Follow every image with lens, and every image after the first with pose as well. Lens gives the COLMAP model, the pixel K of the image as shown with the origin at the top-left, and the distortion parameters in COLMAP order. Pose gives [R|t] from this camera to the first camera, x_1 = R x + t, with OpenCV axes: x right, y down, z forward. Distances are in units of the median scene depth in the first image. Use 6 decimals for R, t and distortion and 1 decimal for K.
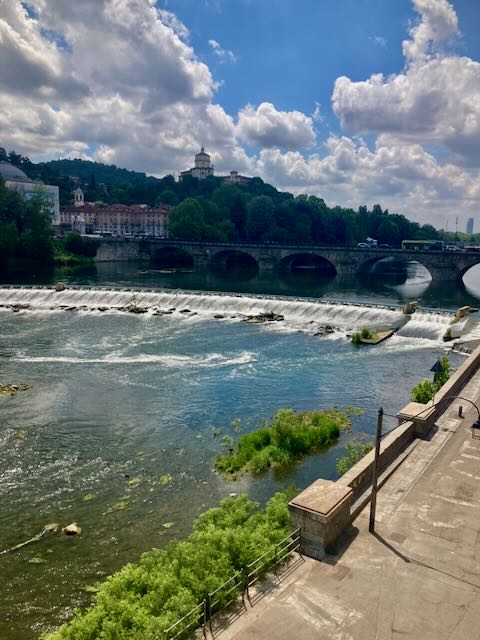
lens RADIAL K [[515.5, 0, 240.0], [0, 515.5, 321.7], [0, 0, 1]] dist [0.064308, -0.017265]
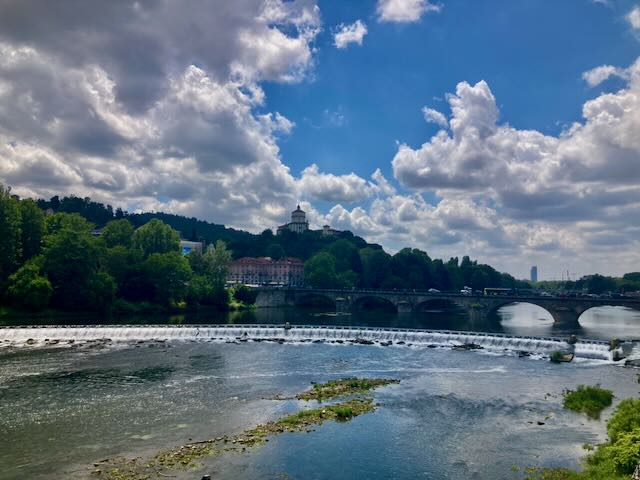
lens RADIAL K [[515.5, 0, 319.0], [0, 515.5, 237.2], [0, 0, 1]] dist [0.064308, -0.017265]
pose [[0.999300, -0.001986, 0.037345, -0.123715], [0.011190, 0.968723, -0.247894, 0.014889], [-0.035685, 0.248139, 0.968067, -0.121334]]
